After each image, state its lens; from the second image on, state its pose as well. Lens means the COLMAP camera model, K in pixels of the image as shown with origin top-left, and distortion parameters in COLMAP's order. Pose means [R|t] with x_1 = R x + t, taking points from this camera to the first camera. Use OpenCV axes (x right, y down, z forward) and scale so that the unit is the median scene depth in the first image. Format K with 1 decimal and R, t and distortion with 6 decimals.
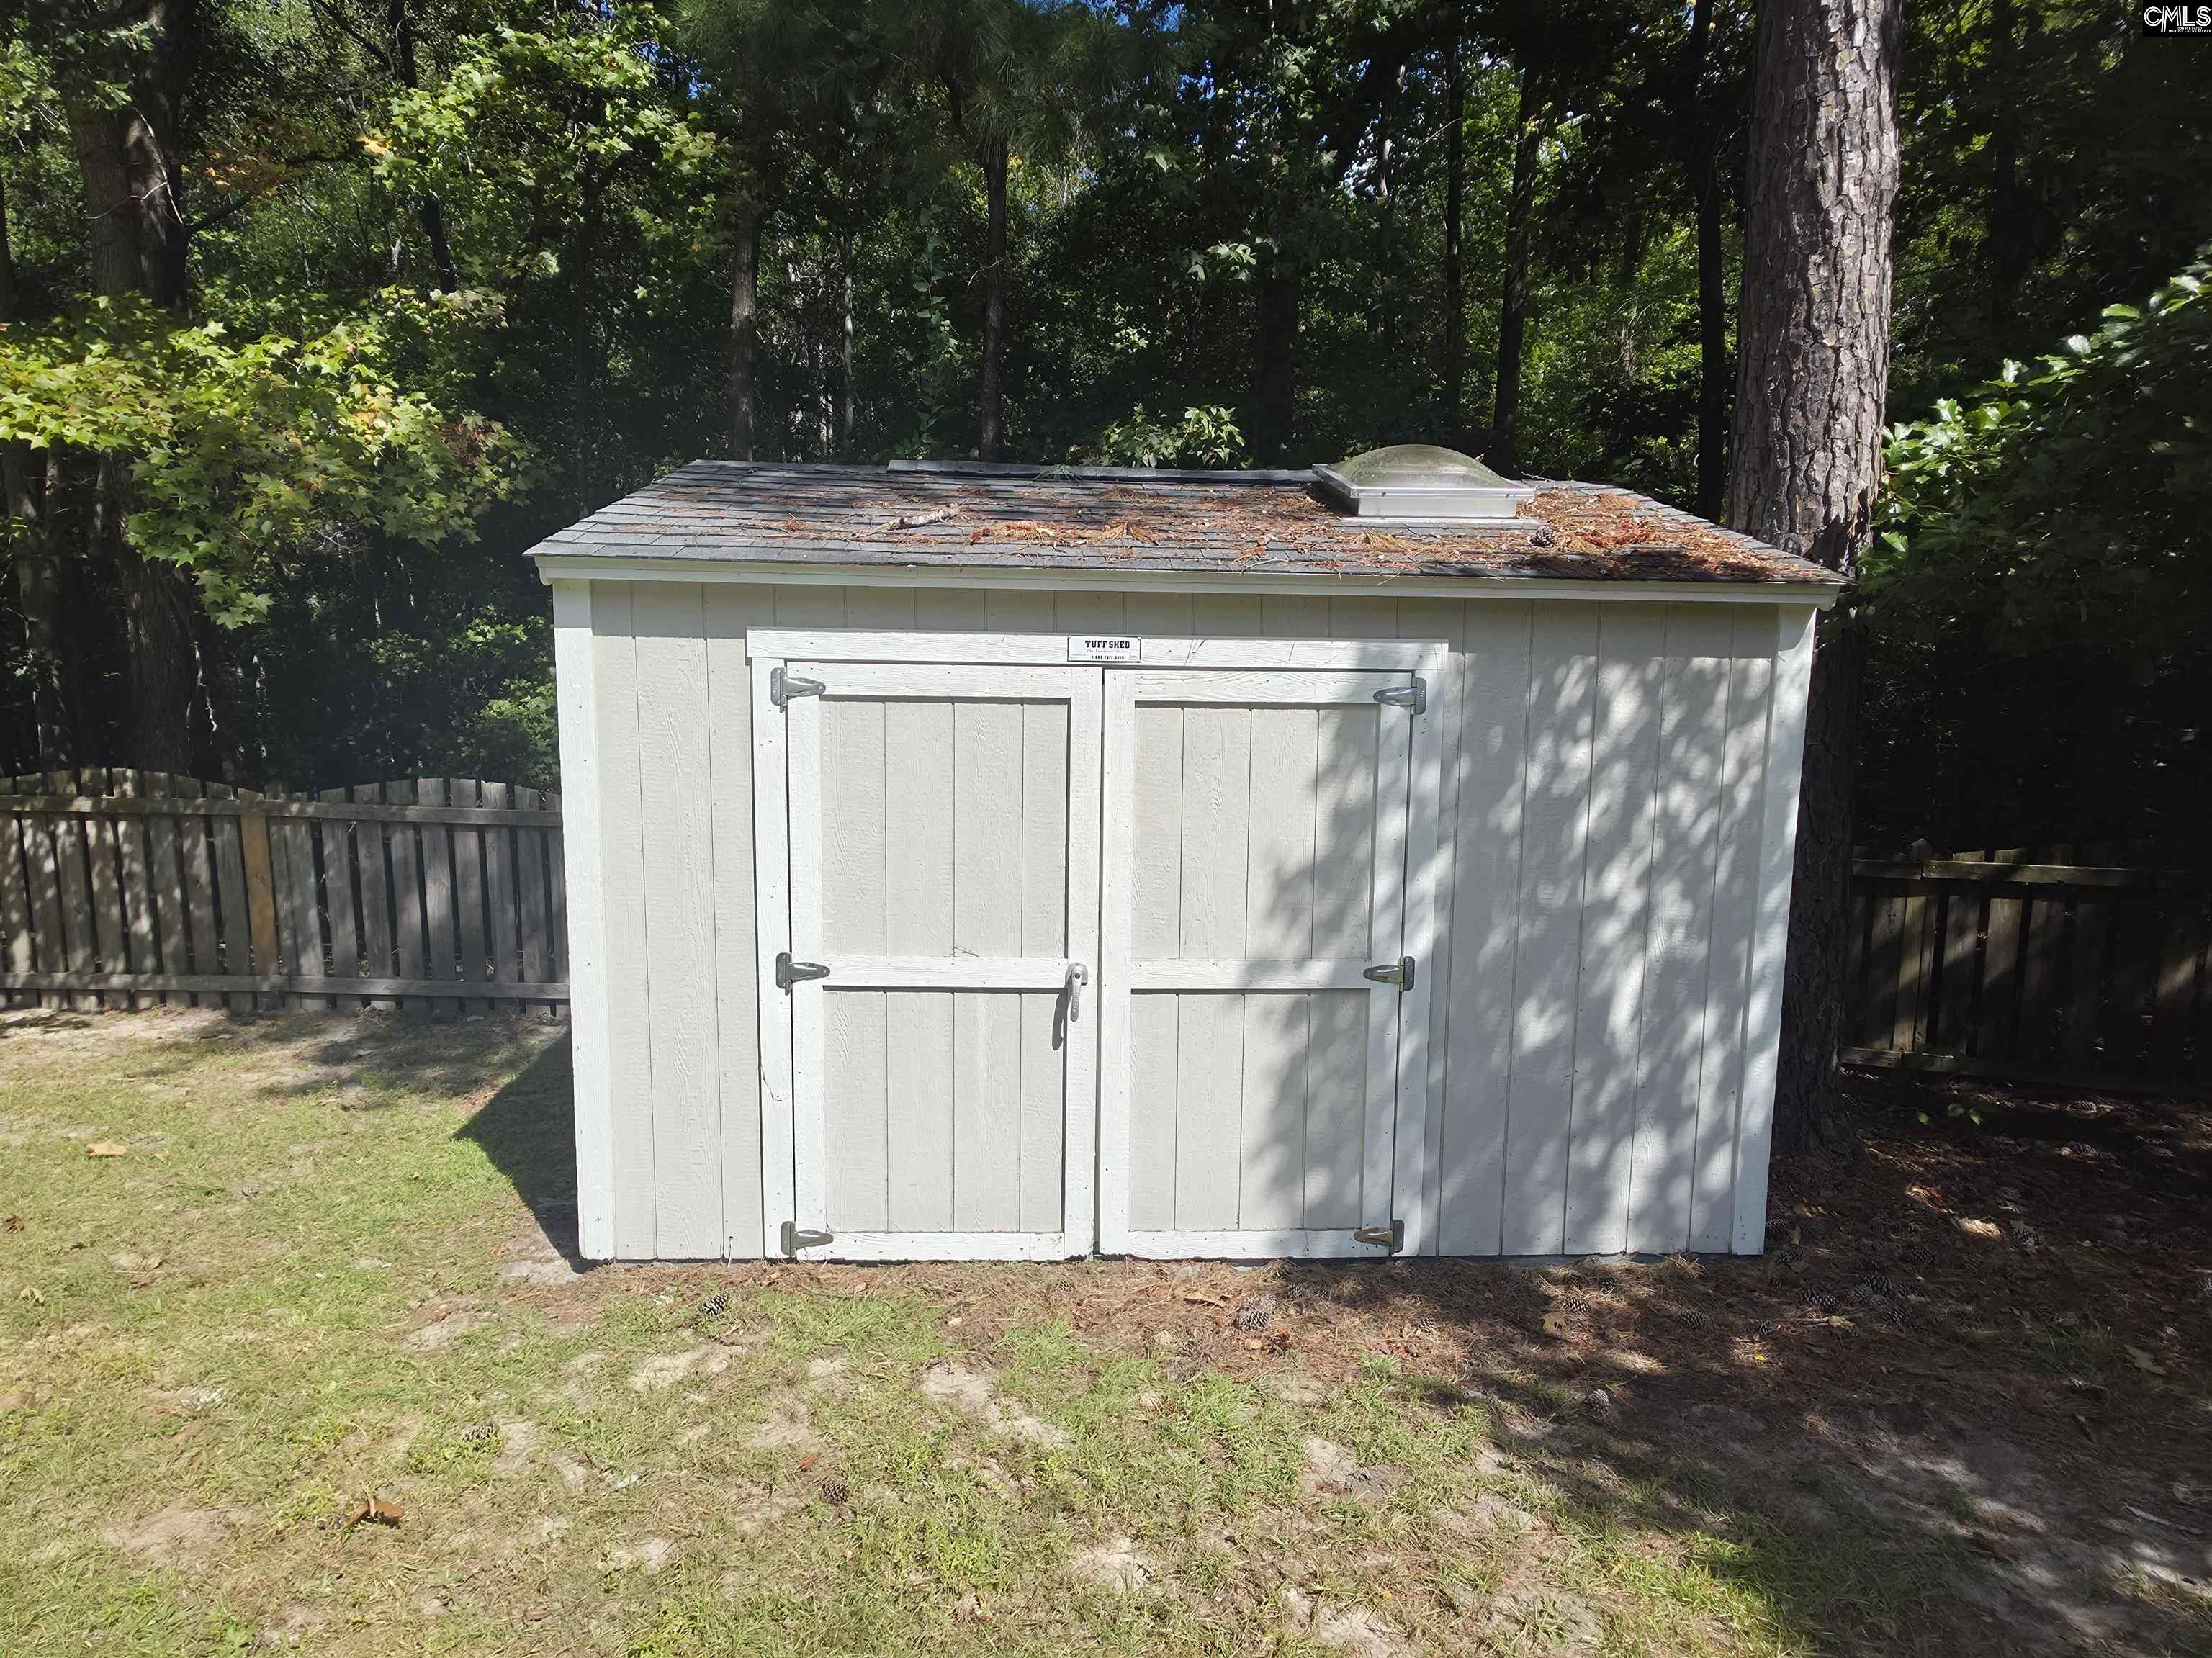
lens RADIAL K [[1160.9, 0, 1106.2], [0, 1160.9, 831.7], [0, 0, 1]] dist [-0.001227, -0.000387]
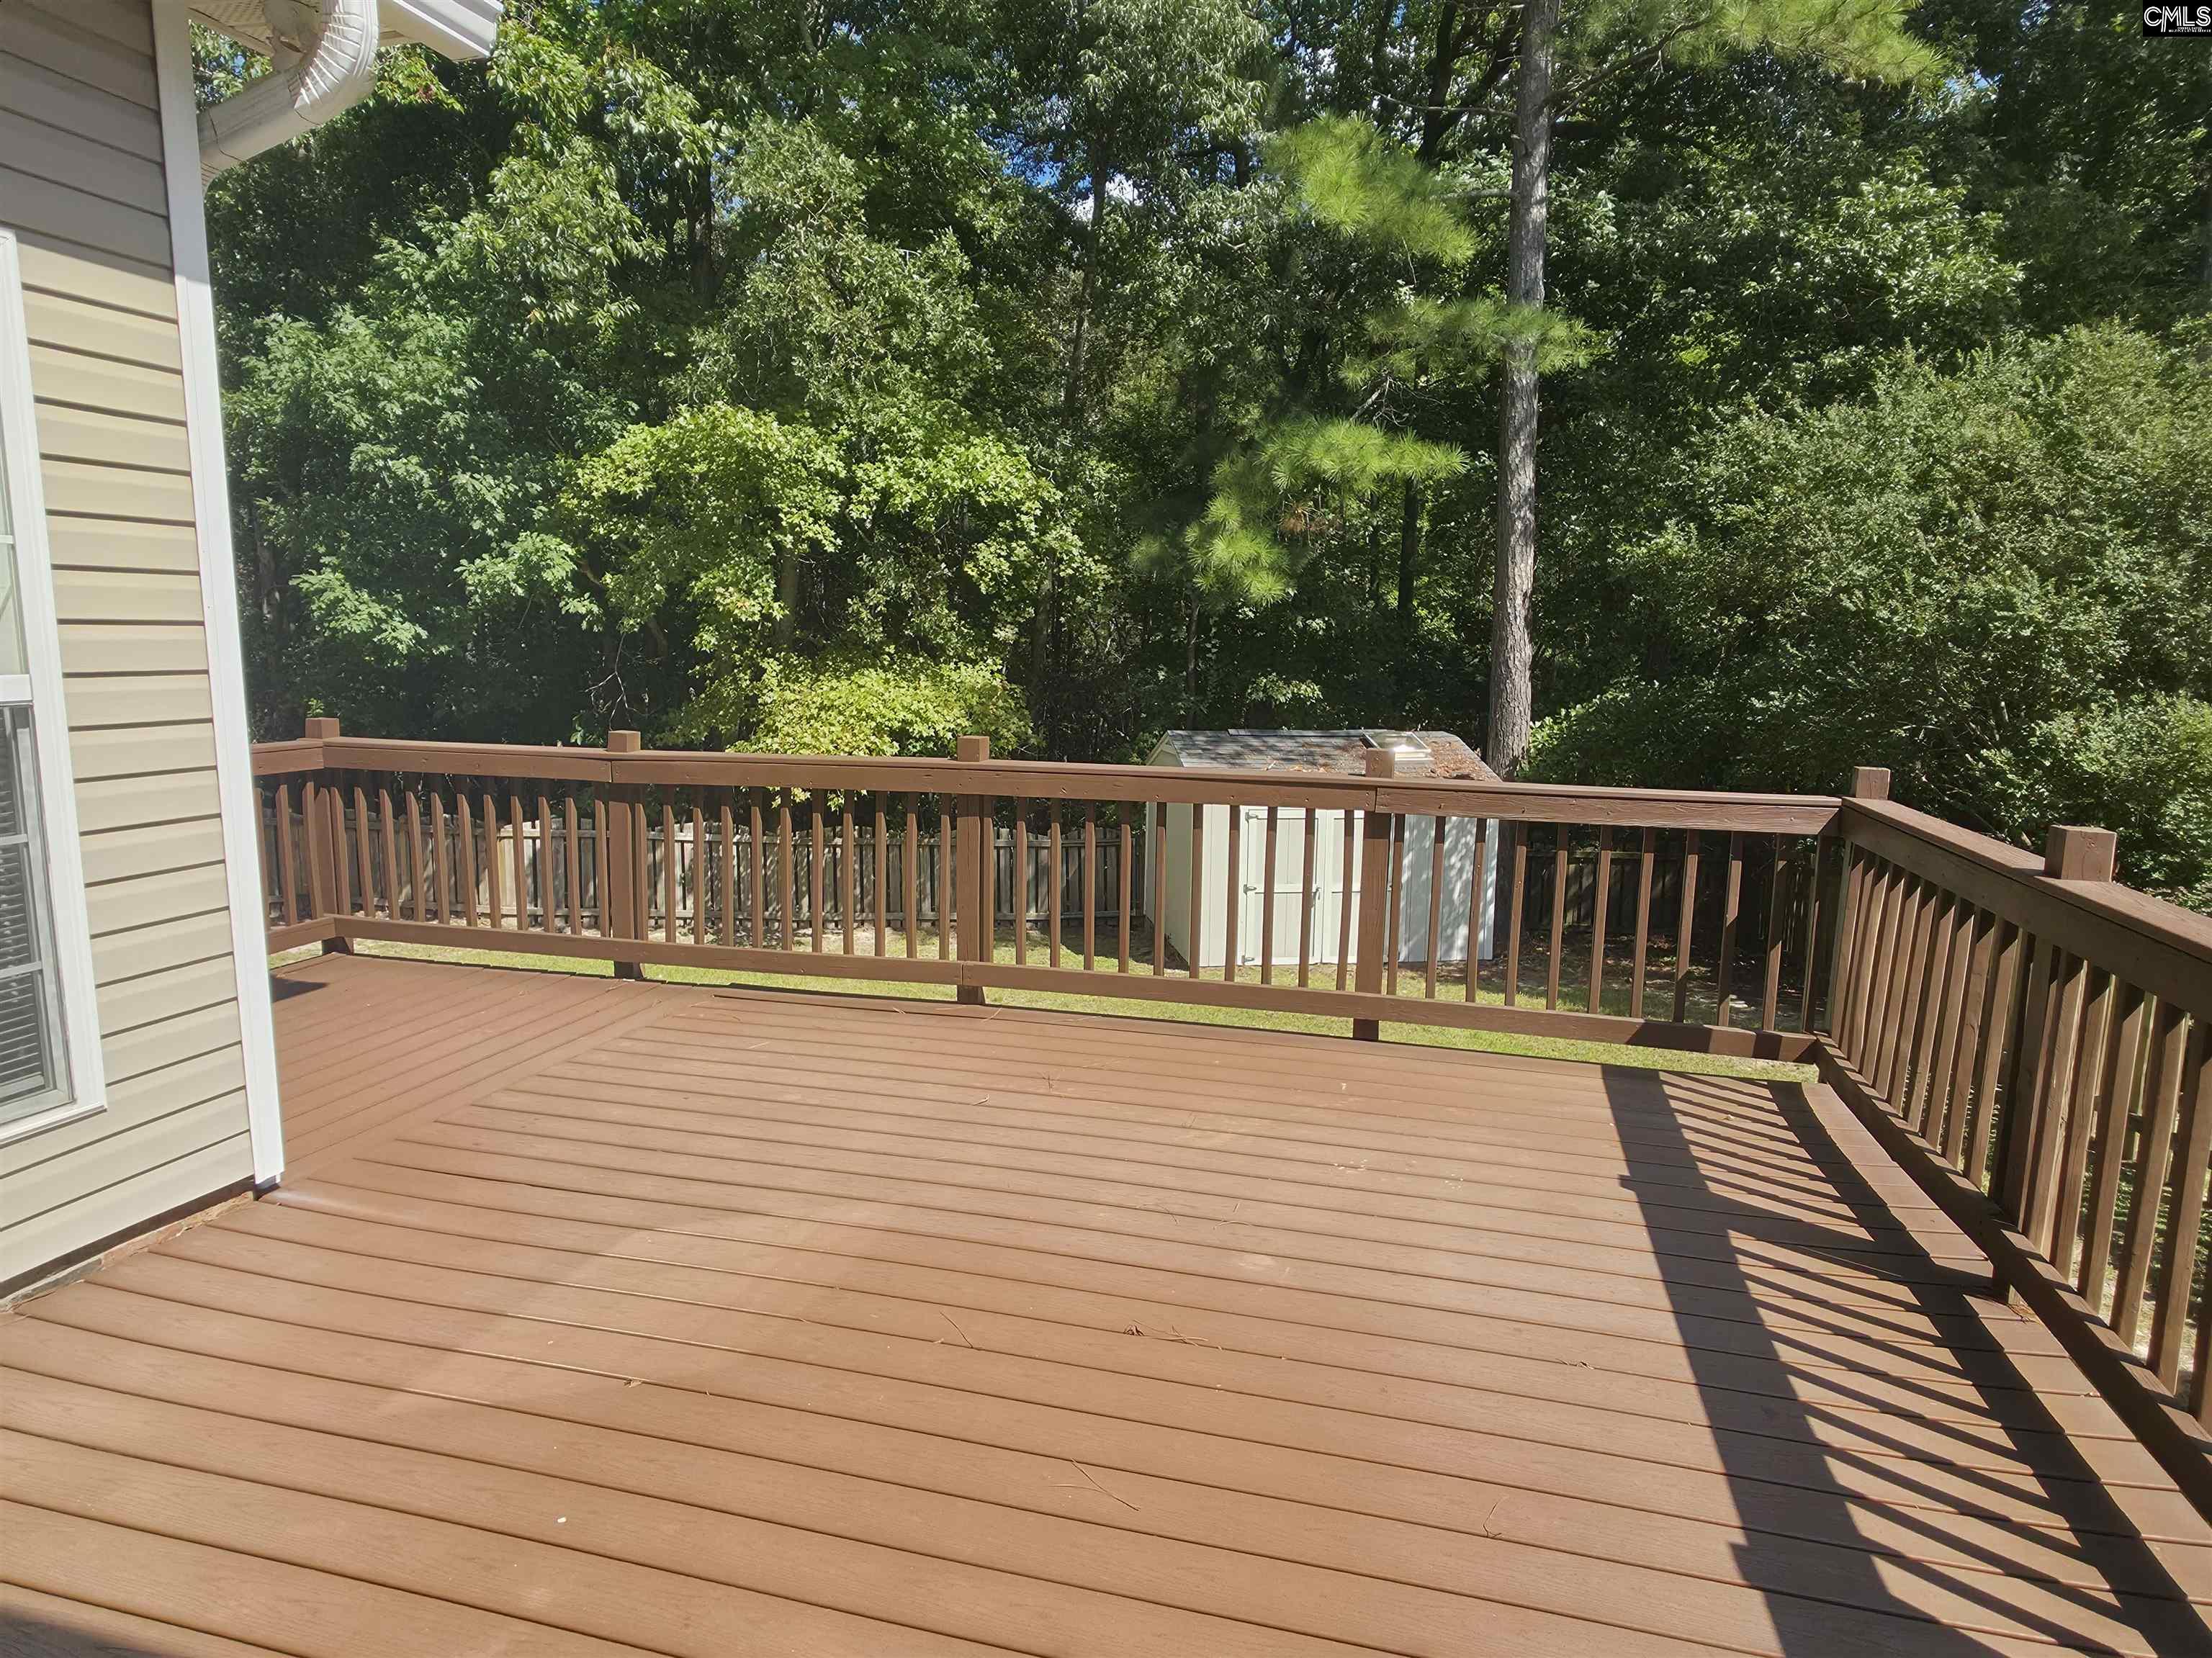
lens RADIAL K [[1248.2, 0, 1109.3], [0, 1248.2, 828.9], [0, 0, 1]] dist [0.000556, 0.000025]
pose [[0.994142, -0.017557, 0.106645, -1.010971], [0.016532, 0.999808, 0.010489, -0.109708], [-0.106808, -0.008664, 0.994242, -2.659733]]
